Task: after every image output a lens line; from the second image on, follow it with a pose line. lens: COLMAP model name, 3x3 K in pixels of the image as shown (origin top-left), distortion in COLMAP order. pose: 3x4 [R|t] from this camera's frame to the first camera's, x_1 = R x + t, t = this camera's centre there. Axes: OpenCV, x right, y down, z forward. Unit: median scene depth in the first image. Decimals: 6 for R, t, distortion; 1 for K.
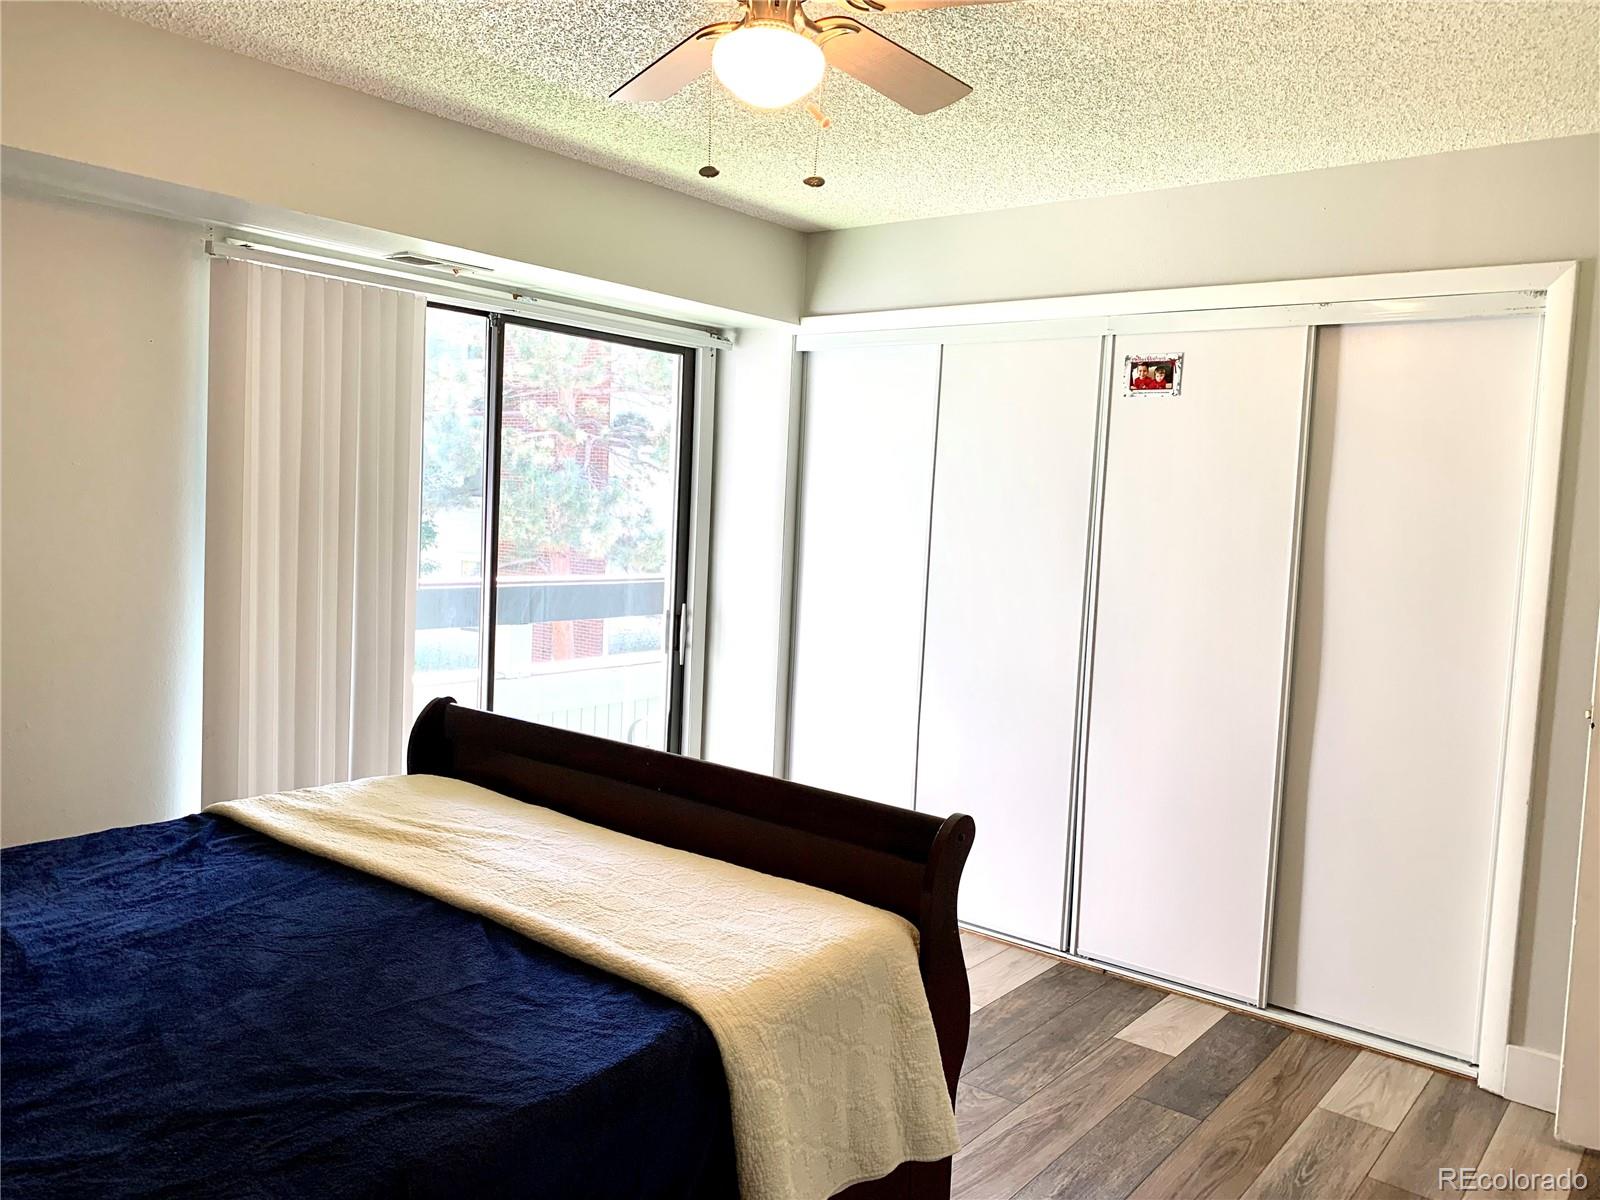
lens RADIAL K [[1234.4, 0, 817.6], [0, 1234.4, 595.9], [0, 0, 1]] dist [0.052783, -0.059151]
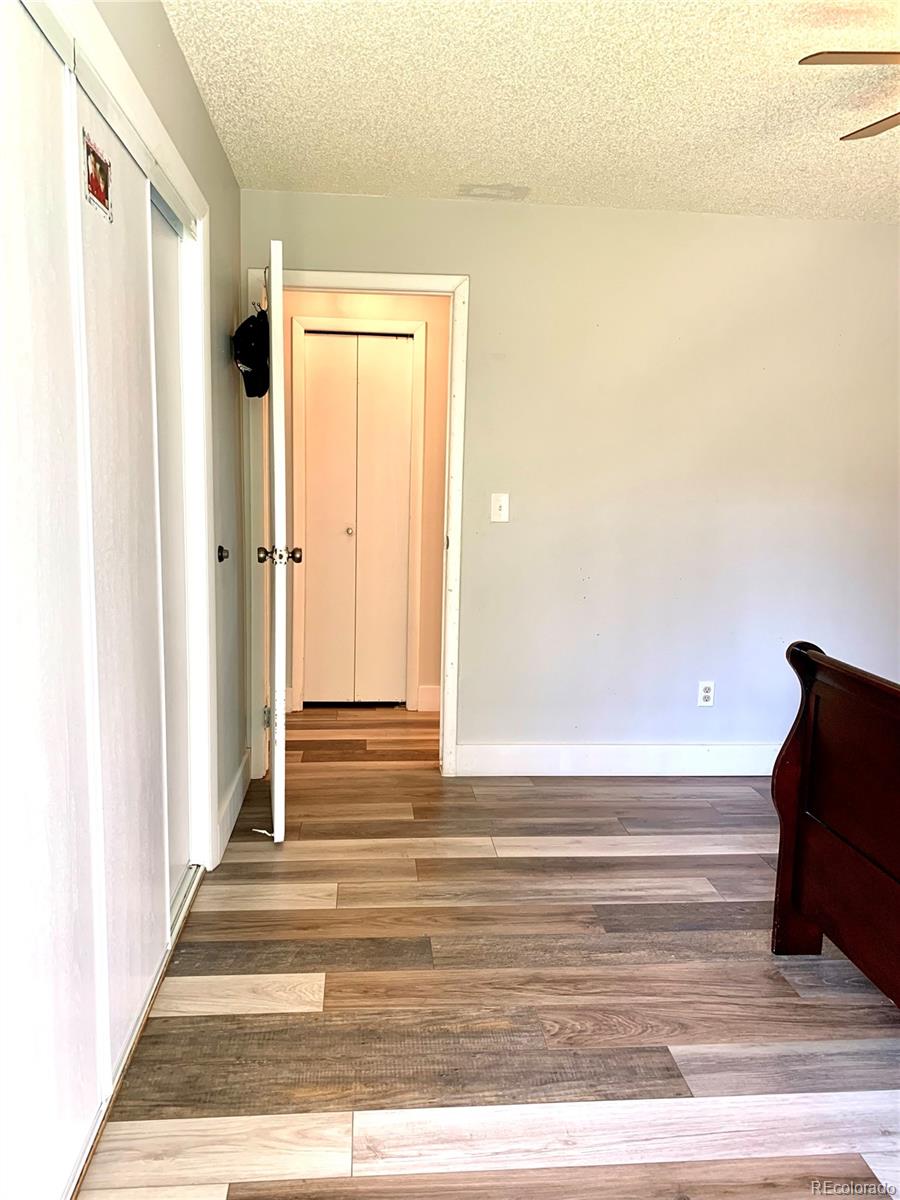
lens RADIAL K [[925.8, 0, 450.0], [0, 925.8, 600.0], [0, 0, 1]] dist [0.052783, -0.059151]
pose [[-0.682698, -0.158886, 0.713217, -0.290390], [-0.000799, 0.976235, 0.216715, -0.088160], [-0.730700, 0.147381, -0.666600, 1.531834]]
